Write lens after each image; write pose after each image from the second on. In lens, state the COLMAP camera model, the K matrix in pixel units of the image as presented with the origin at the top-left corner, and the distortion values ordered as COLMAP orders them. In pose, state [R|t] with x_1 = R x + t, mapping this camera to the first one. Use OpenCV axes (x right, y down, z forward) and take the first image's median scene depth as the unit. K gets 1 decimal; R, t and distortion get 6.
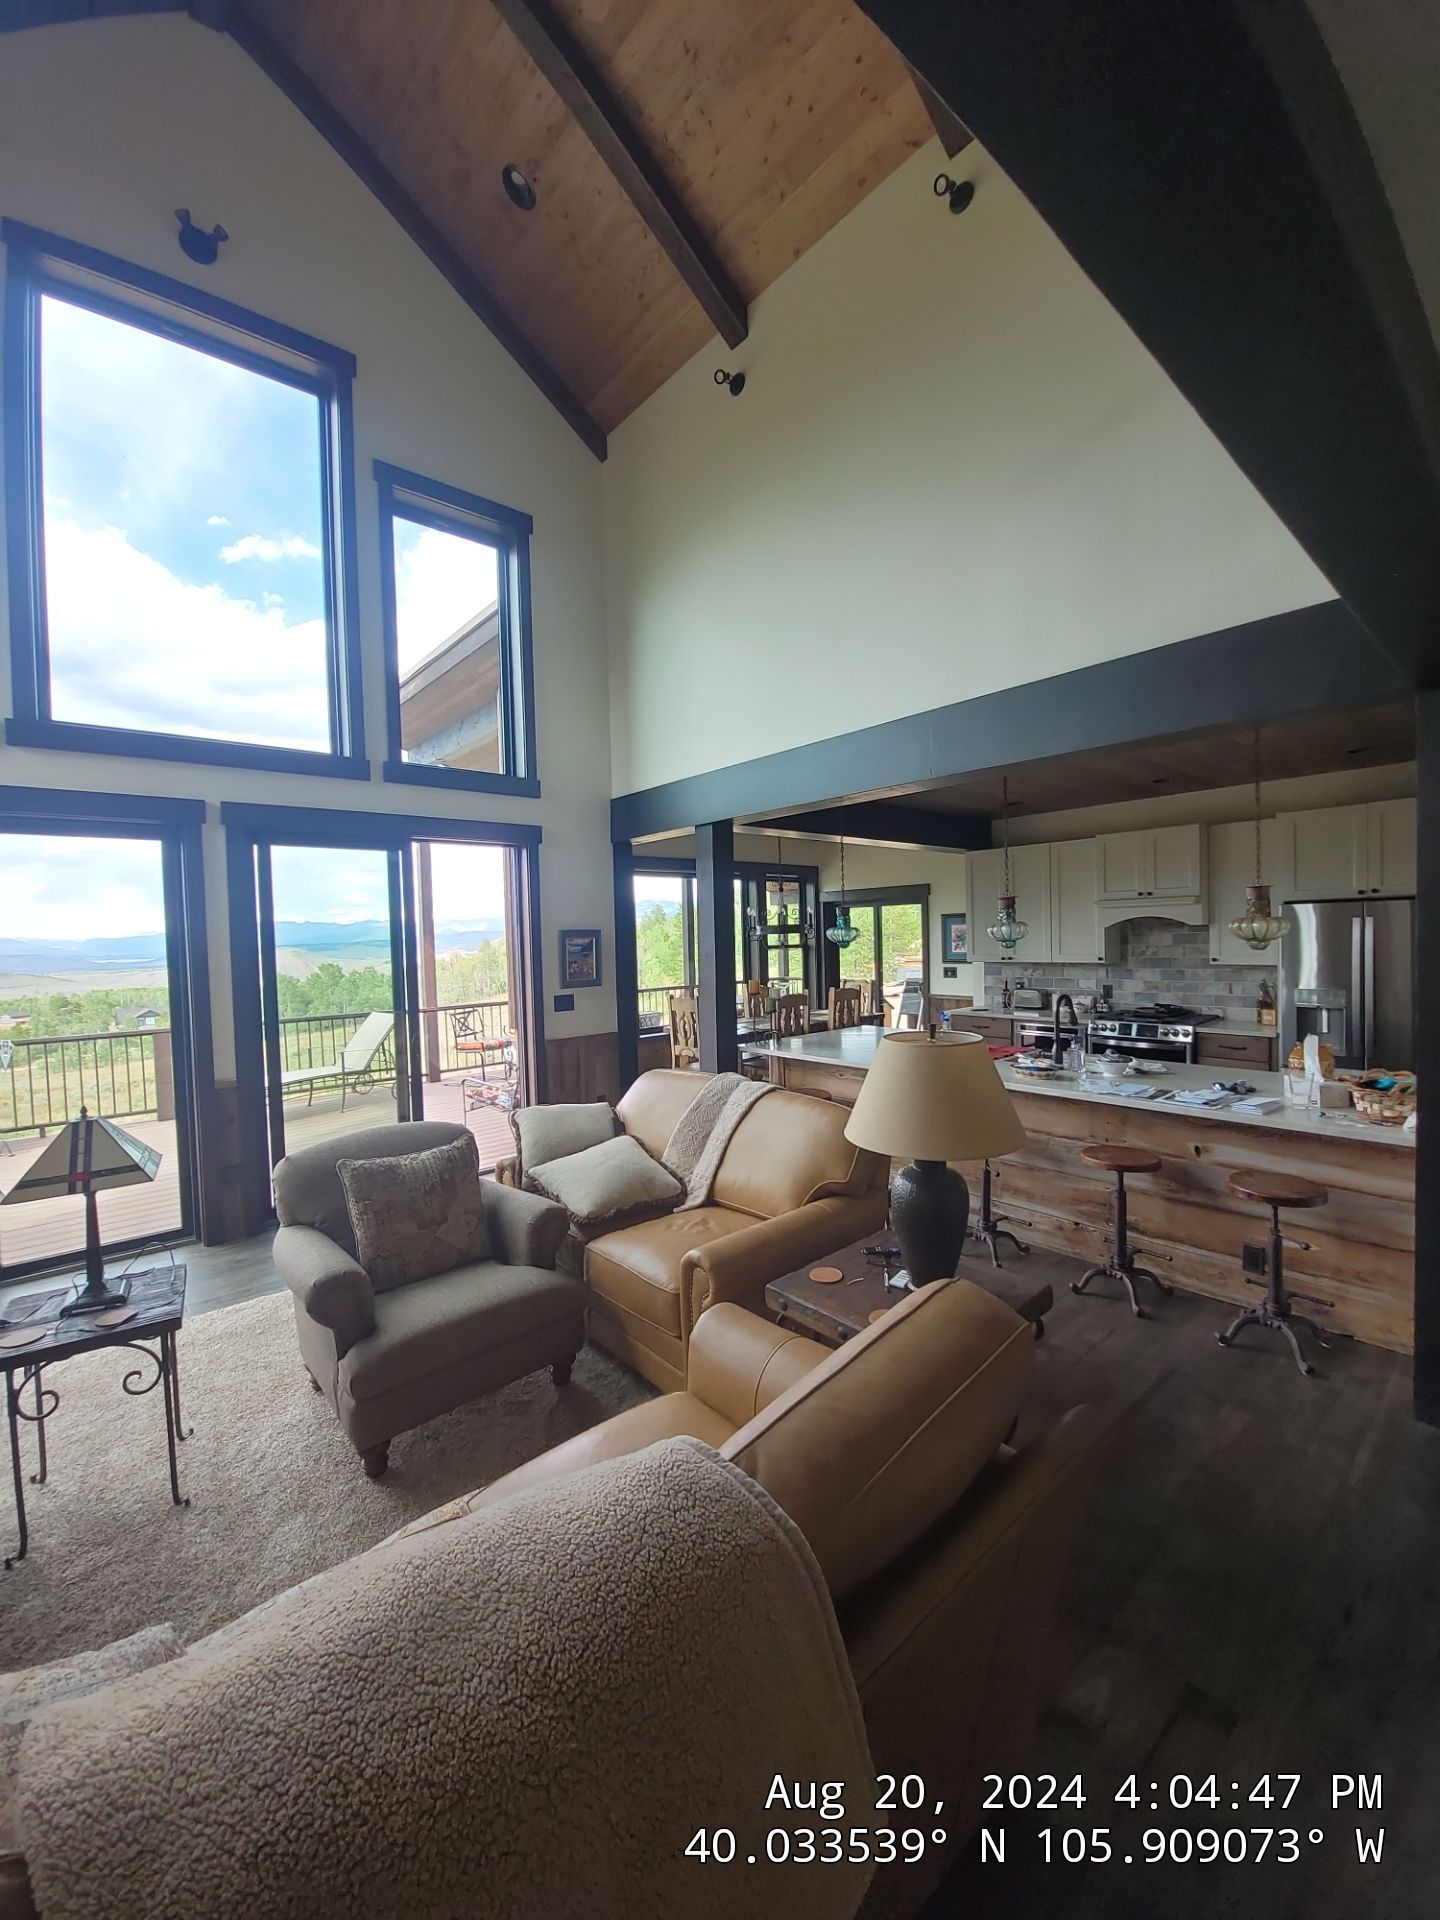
lens RADIAL K [[771.0, 0, 720.0], [0, 771.0, 960.0], [0, 0, 1]] dist [0.000142, -0.000050]
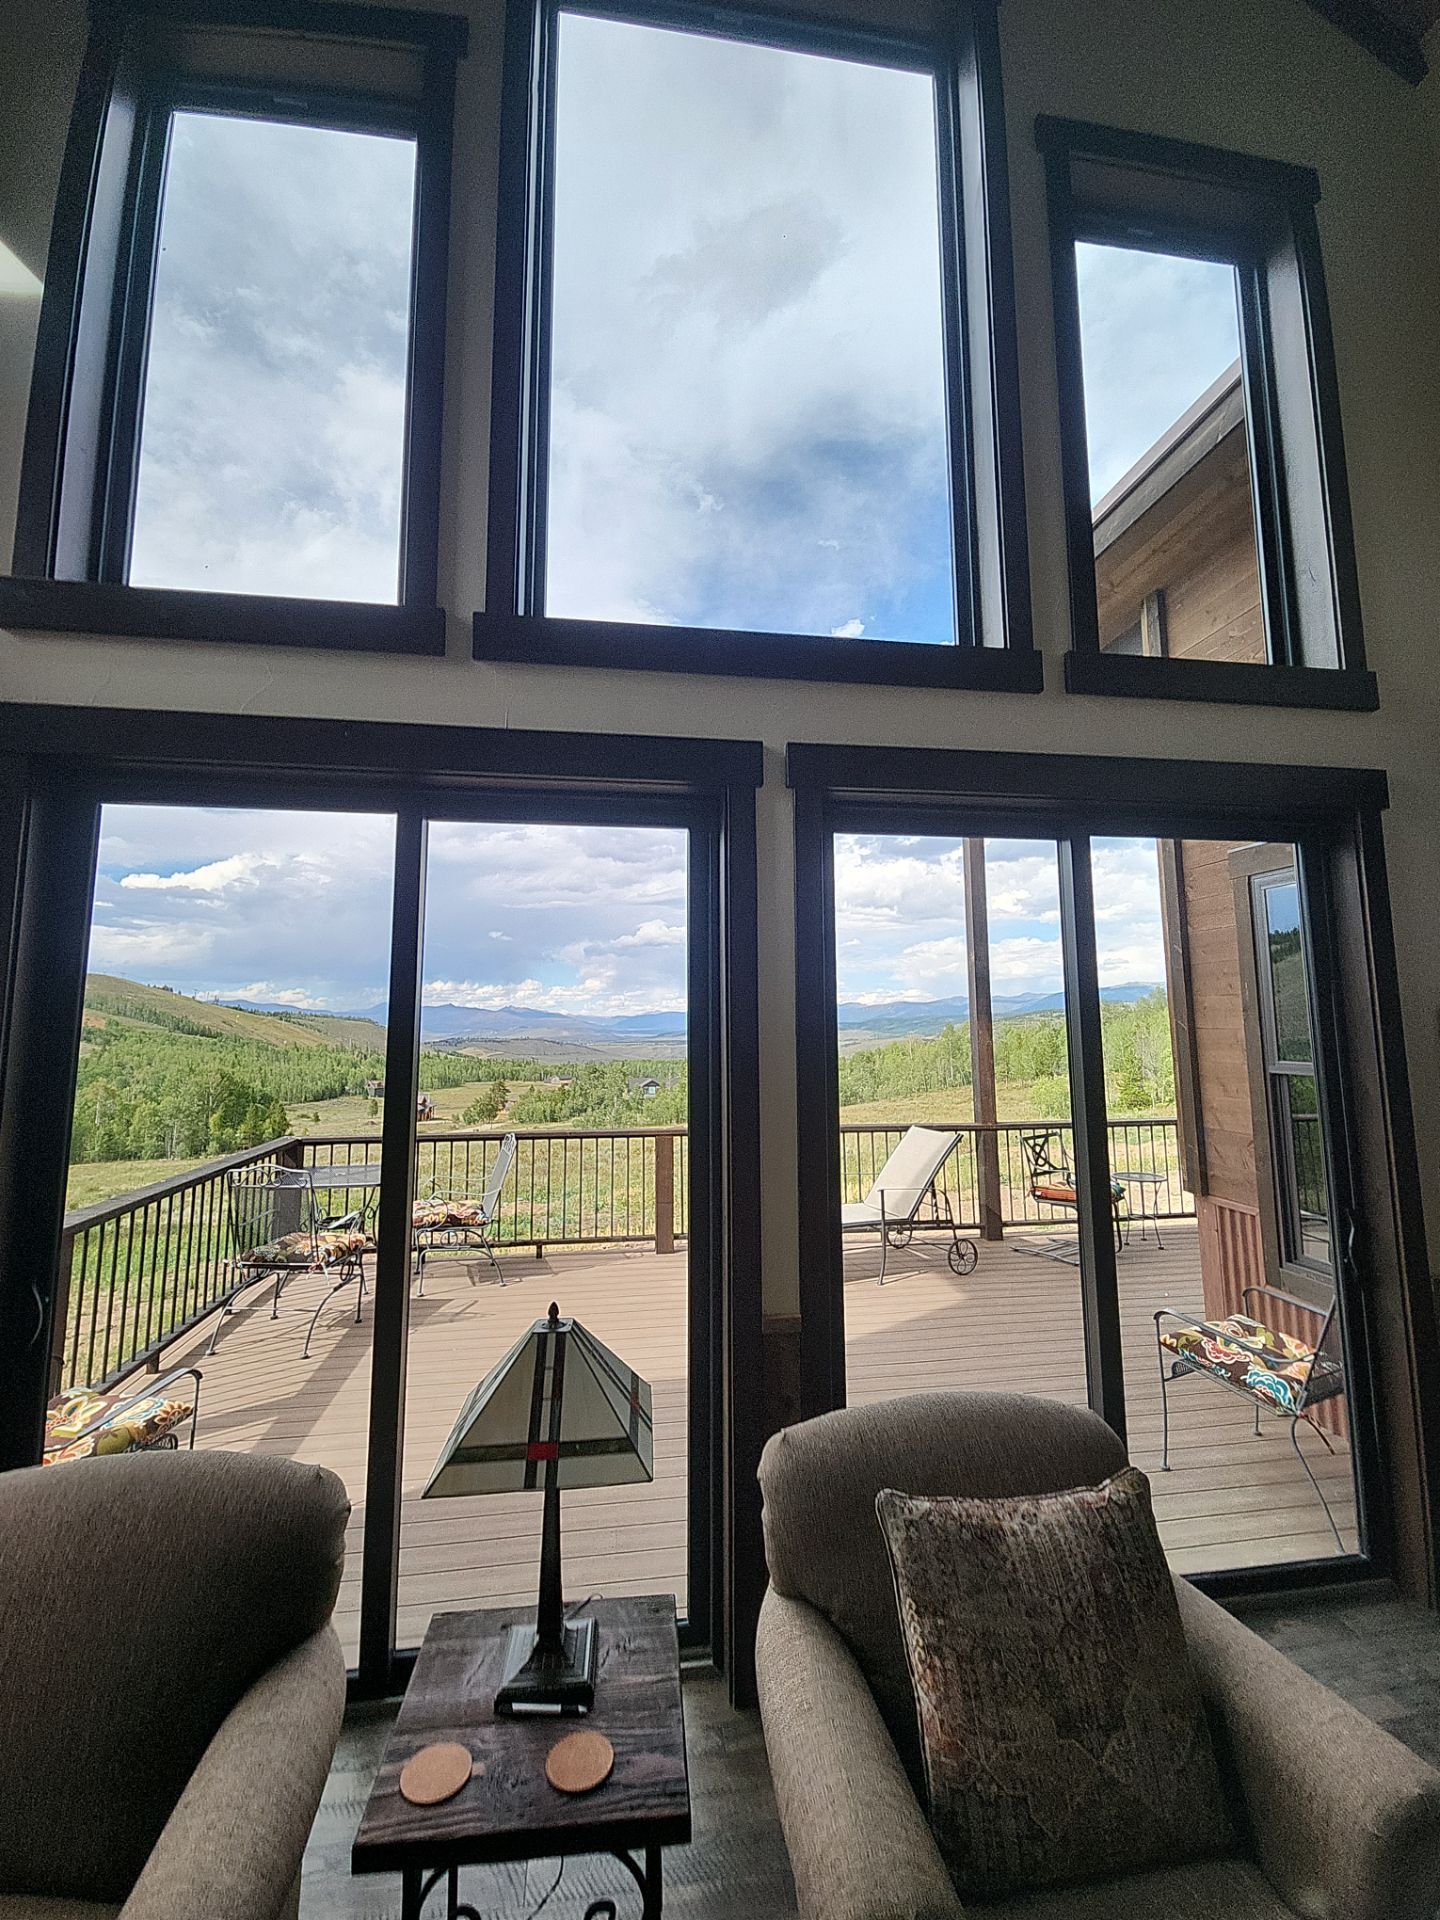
lens RADIAL K [[790.3, 0, 723.9], [0, 790.3, 944.8], [0, 0, 1]] dist [-0.000035, -0.000475]
pose [[0.852612, -0.027935, -0.521797, -0.366280], [-0.038308, 0.992542, -0.115731, -0.009221], [0.521139, 0.118663, 0.845183, 0.488326]]
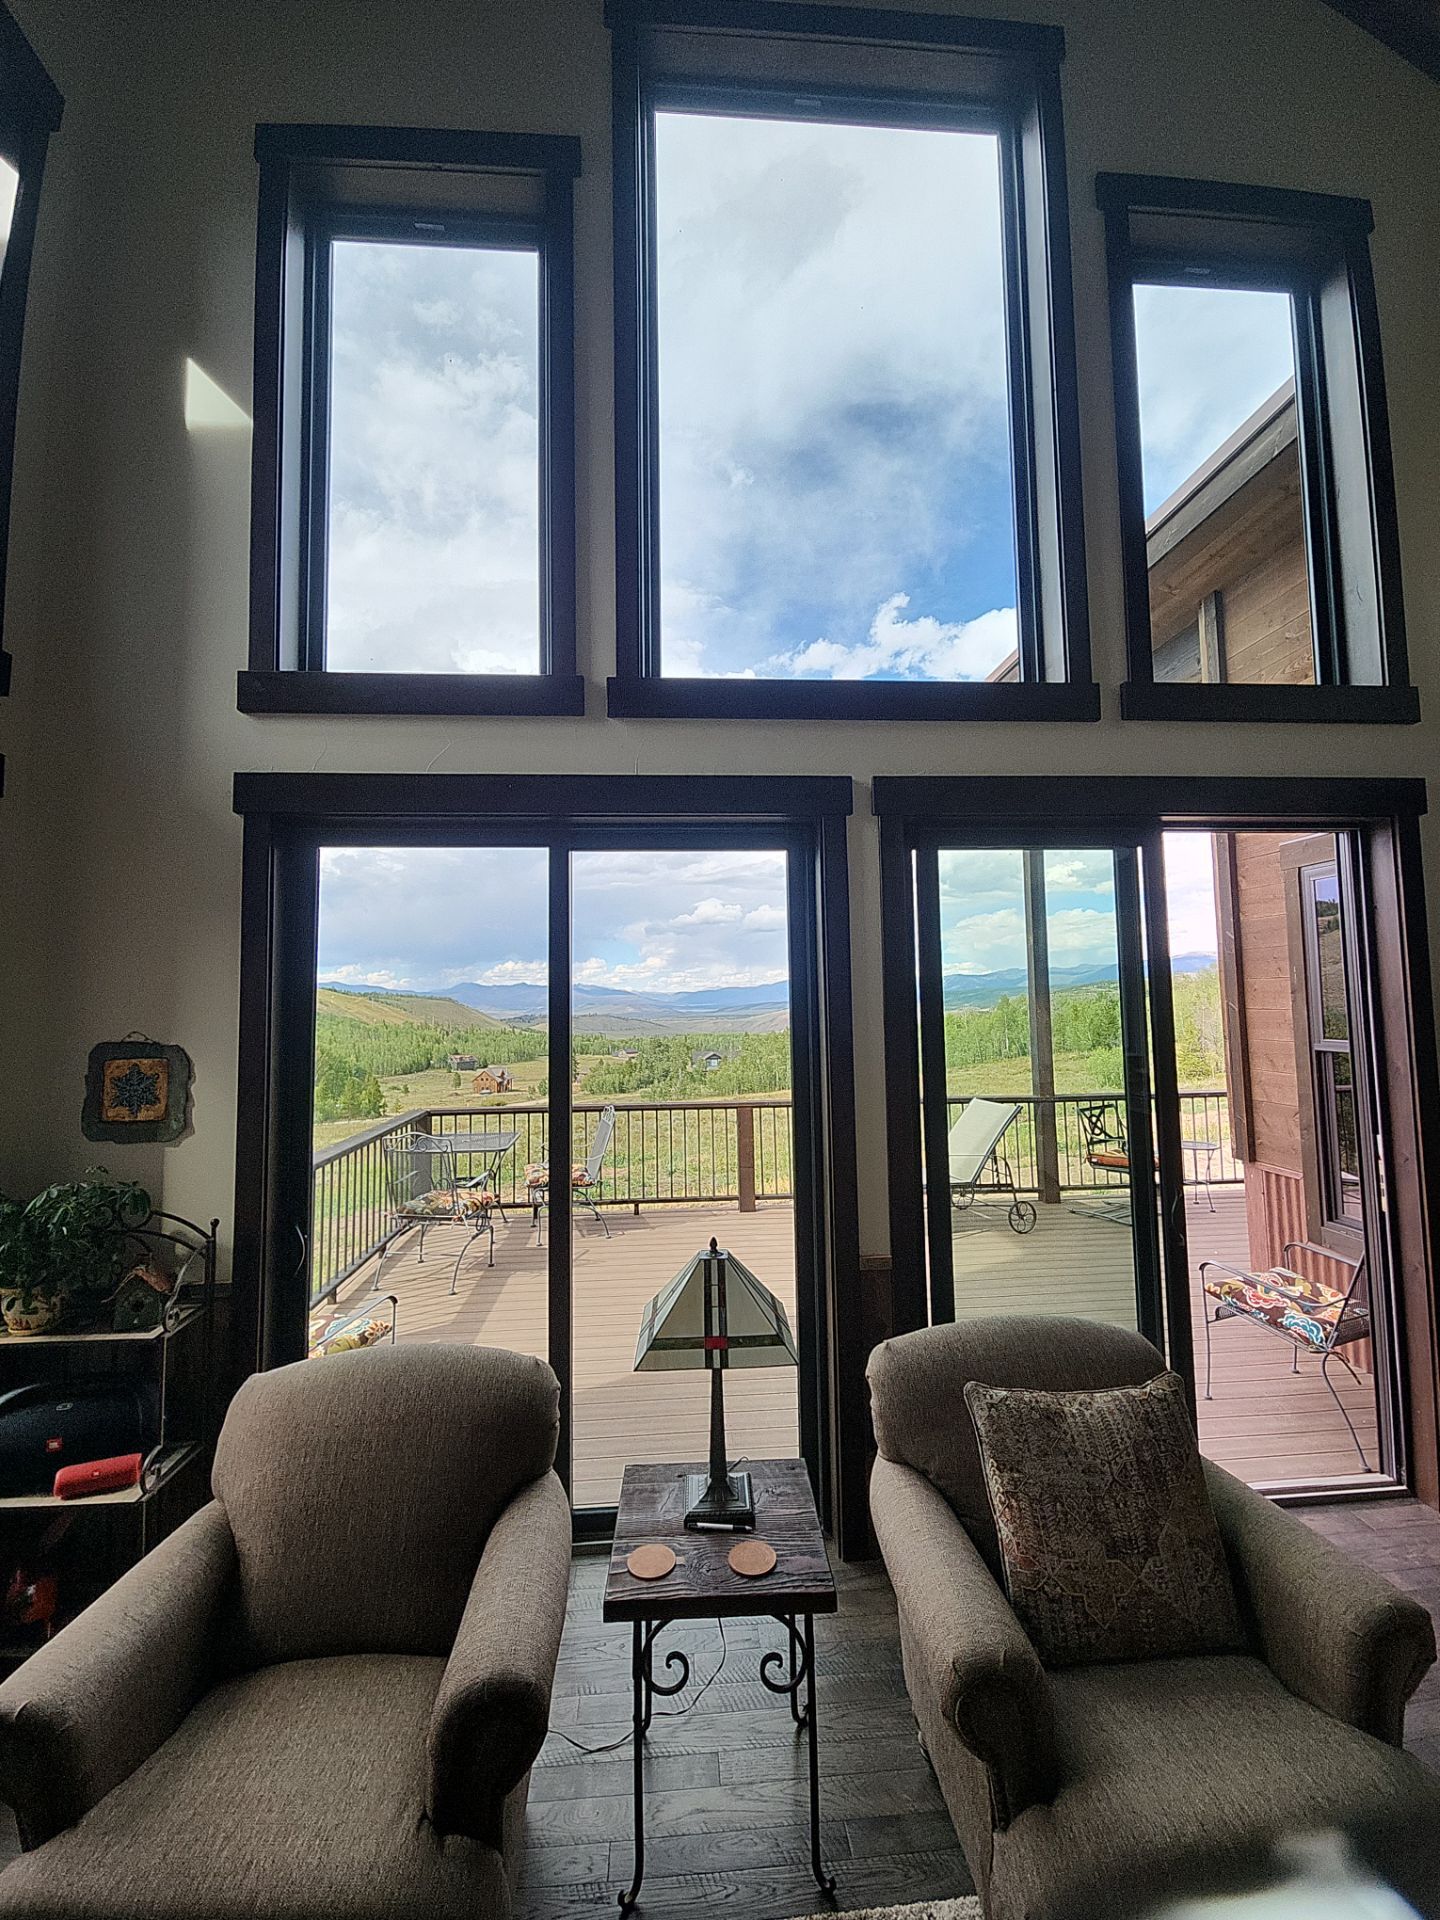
lens RADIAL K [[768.5, 0, 720.0], [0, 768.5, 960.0], [0, 0, 1]] dist [-0.000368, -0.000129]
pose [[0.810133, -0.014729, -0.586062, -0.351912], [-0.027595, 0.997618, -0.063217, -0.020794], [0.585597, 0.067387, 0.807797, 0.408353]]
